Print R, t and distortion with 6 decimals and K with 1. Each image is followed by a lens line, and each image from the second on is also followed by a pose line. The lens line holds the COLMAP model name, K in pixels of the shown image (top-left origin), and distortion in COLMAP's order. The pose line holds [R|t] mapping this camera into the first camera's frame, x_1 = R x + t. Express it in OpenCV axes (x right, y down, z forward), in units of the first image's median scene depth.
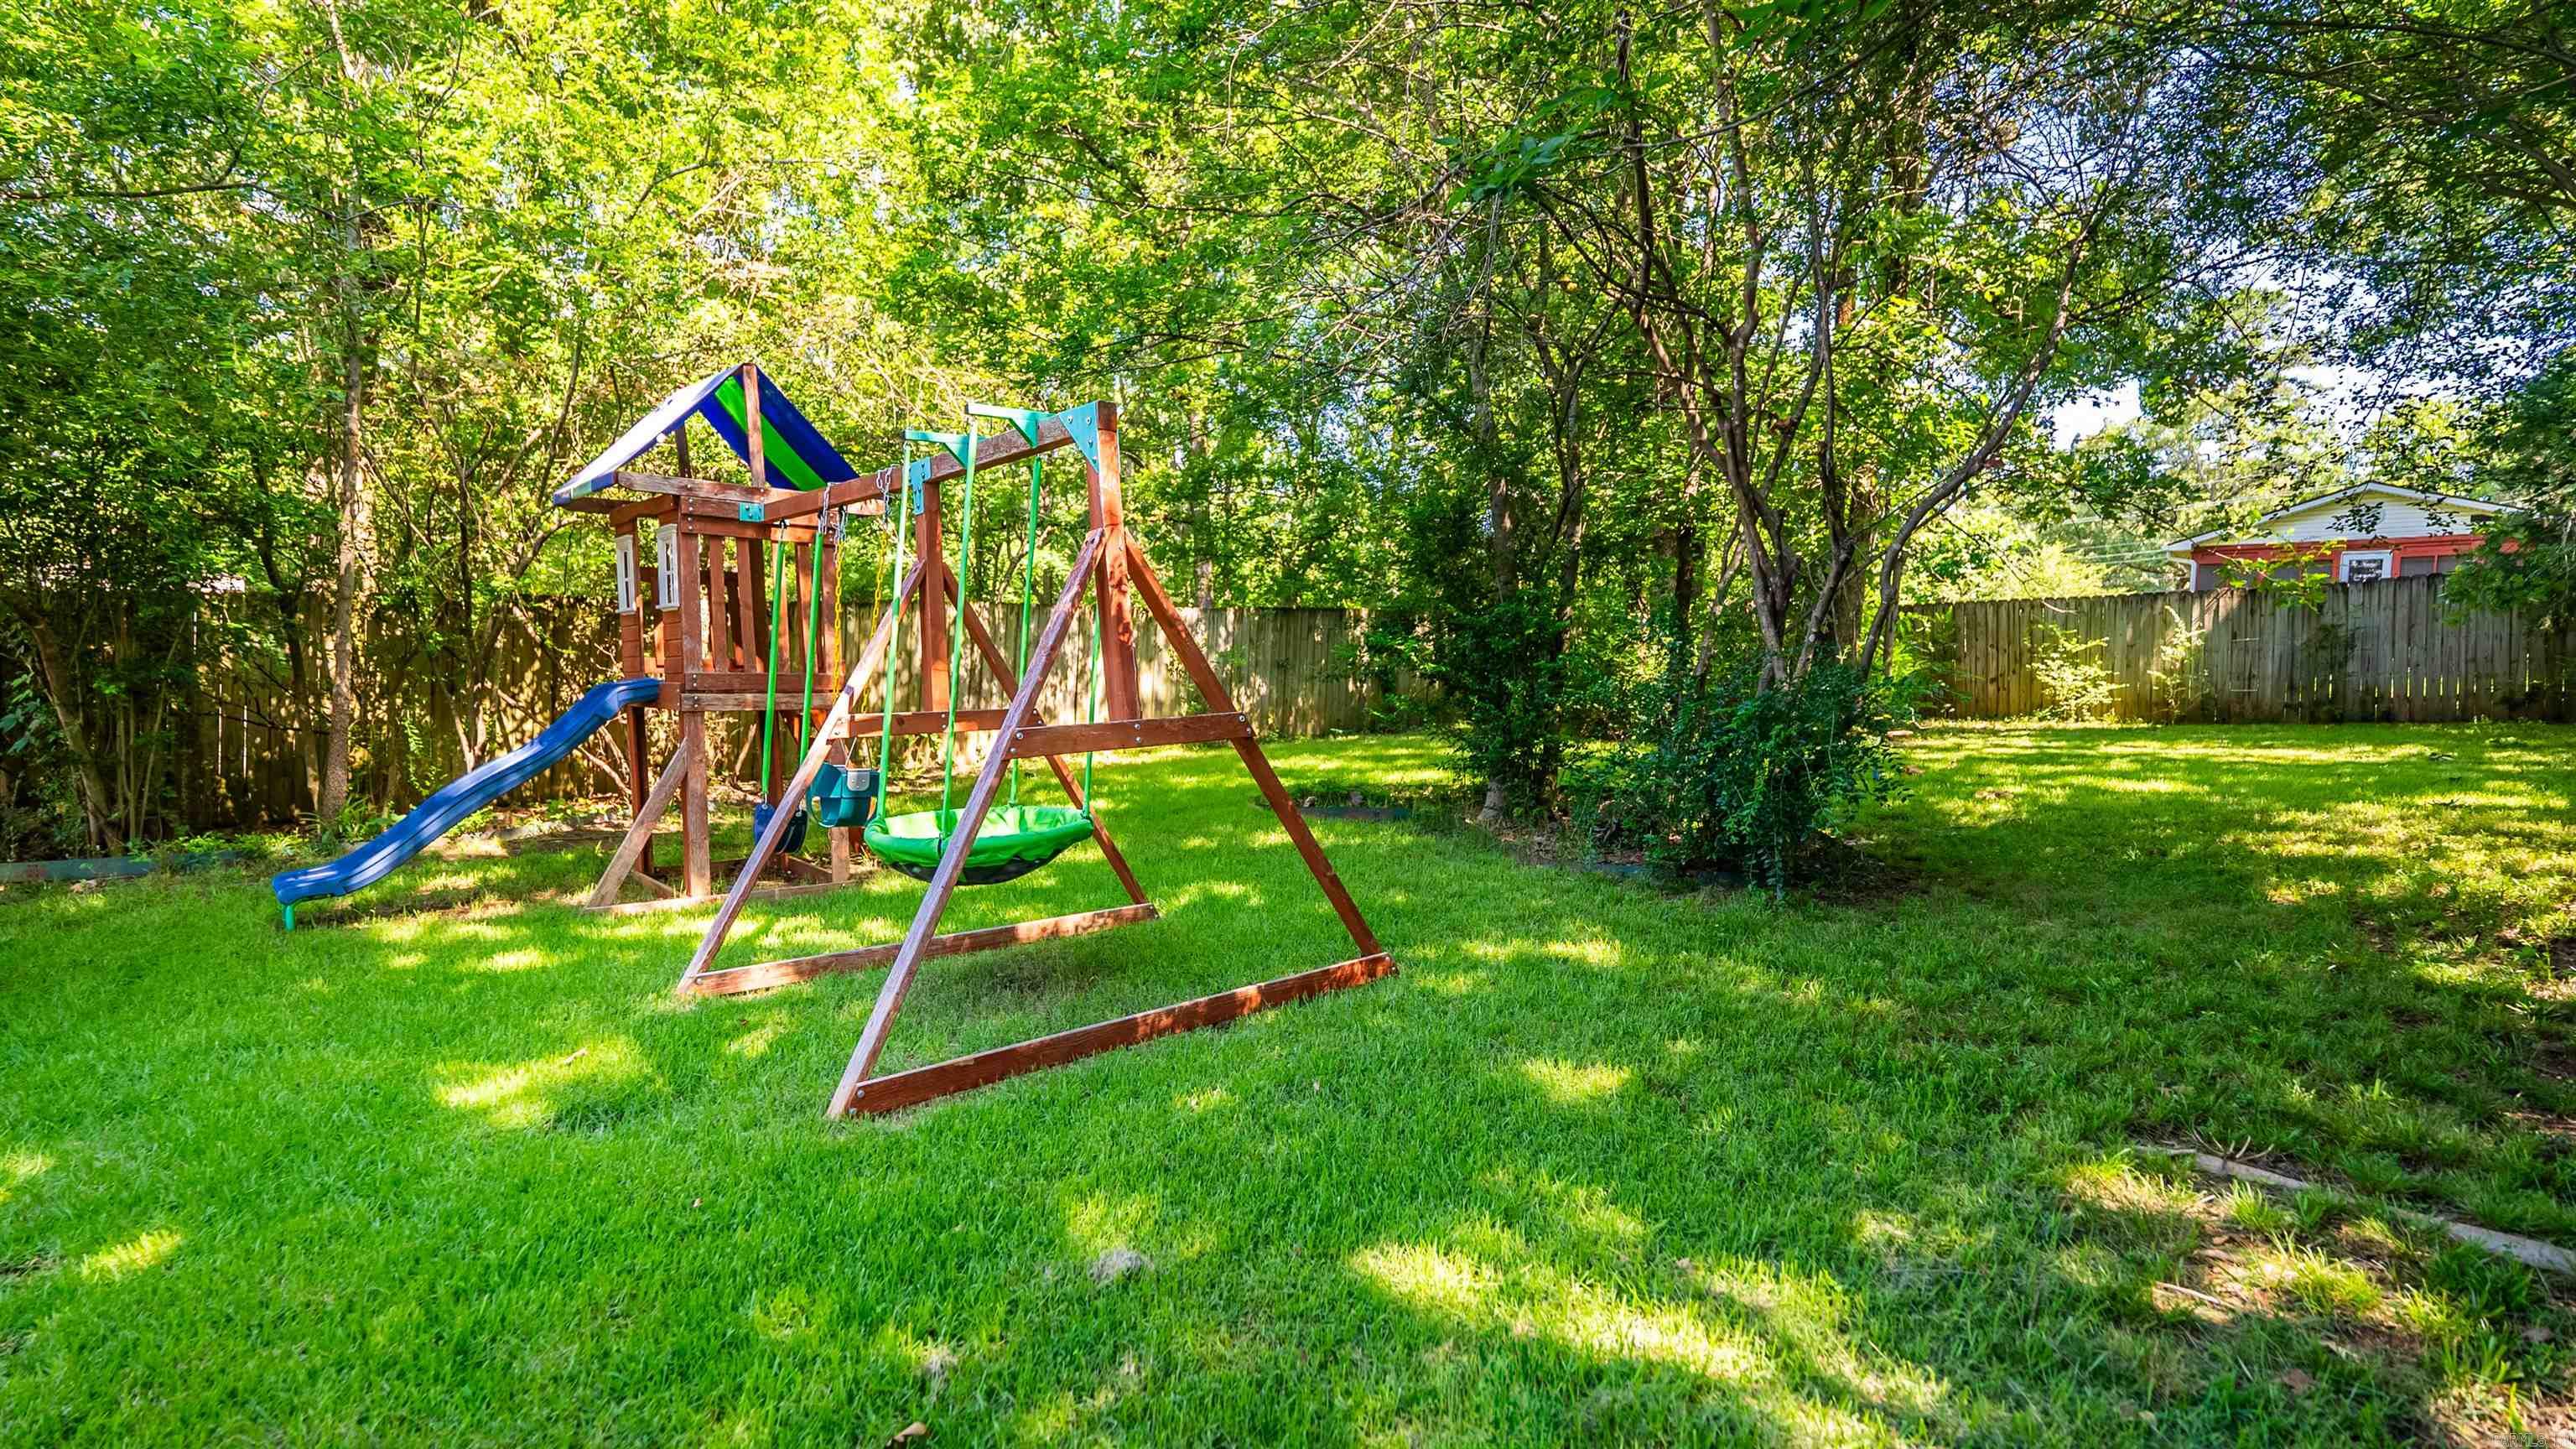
lens RADIAL K [[1154.8, 0, 1288.0], [0, 1154.8, 724.5], [0, 0, 1]] dist [-0.001325, 0.000119]
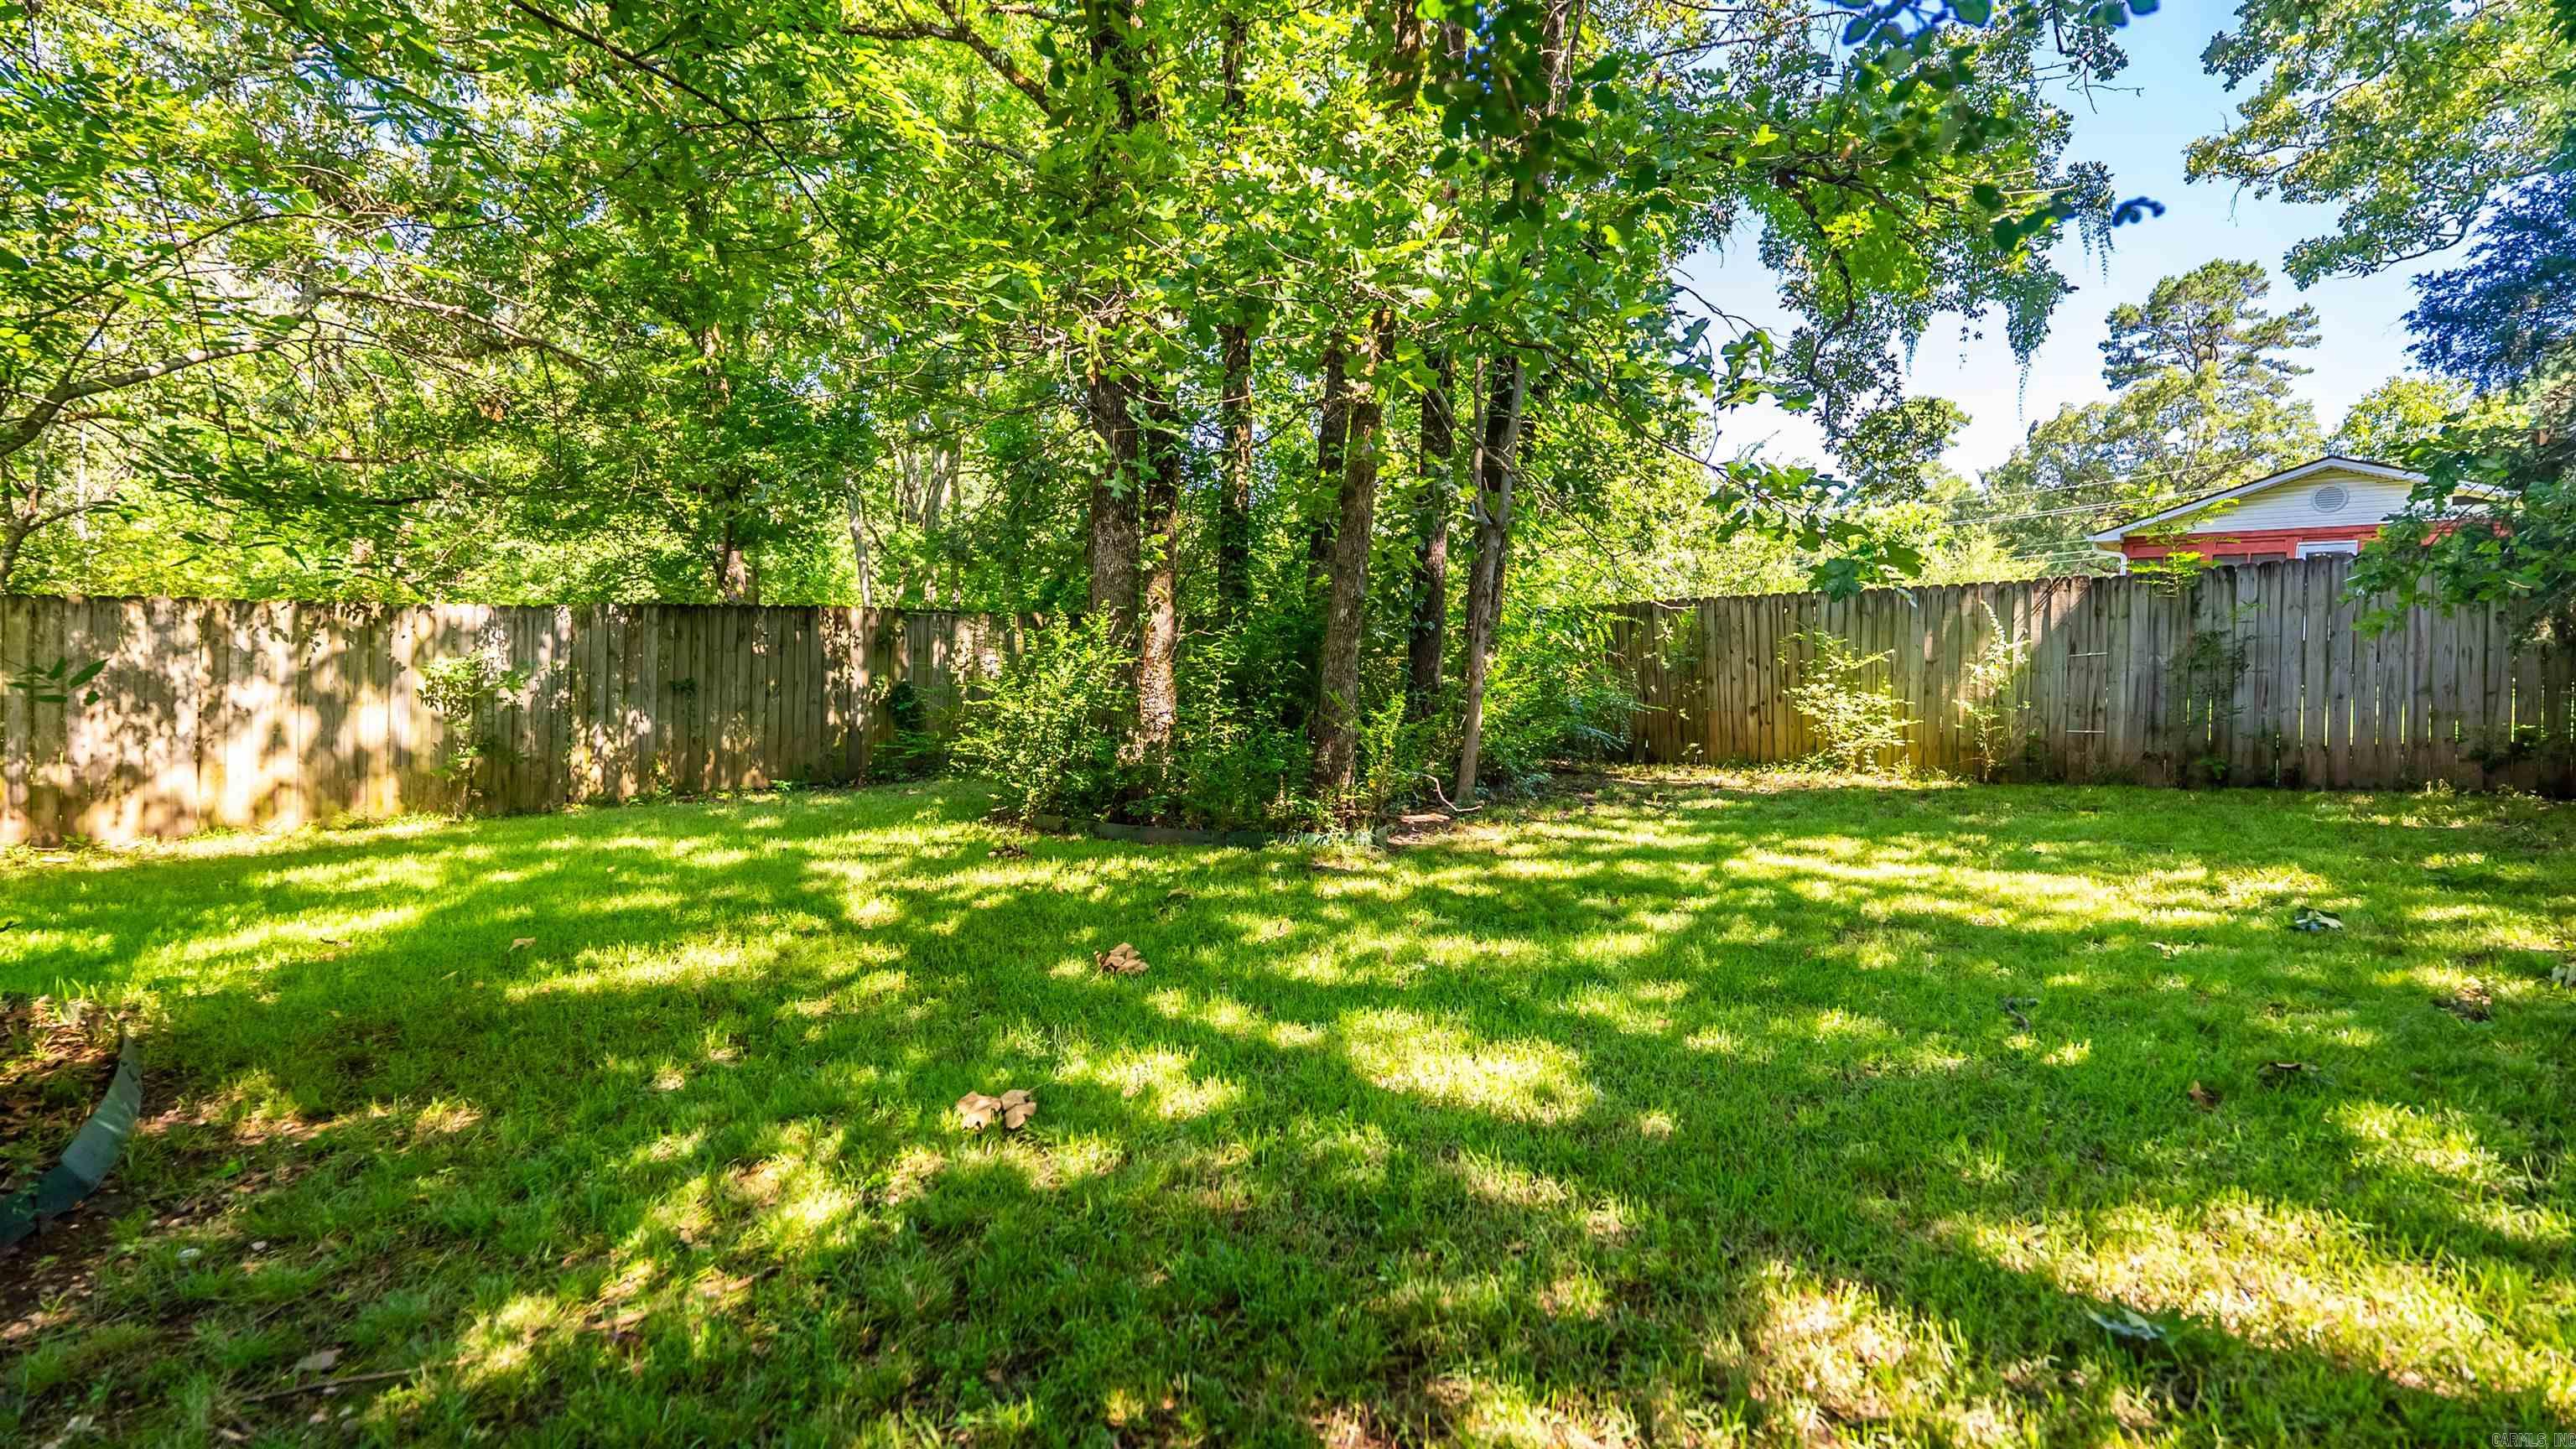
lens RADIAL K [[1154.8, 0, 1288.0], [0, 1154.8, 724.5], [0, 0, 1]] dist [-0.001325, 0.000119]
pose [[0.999985, 0.000965, 0.005304, 0.351503], [-0.000967, 0.999999, 0.000285, -0.031987], [-0.005304, -0.000290, 0.999986, 0.326642]]
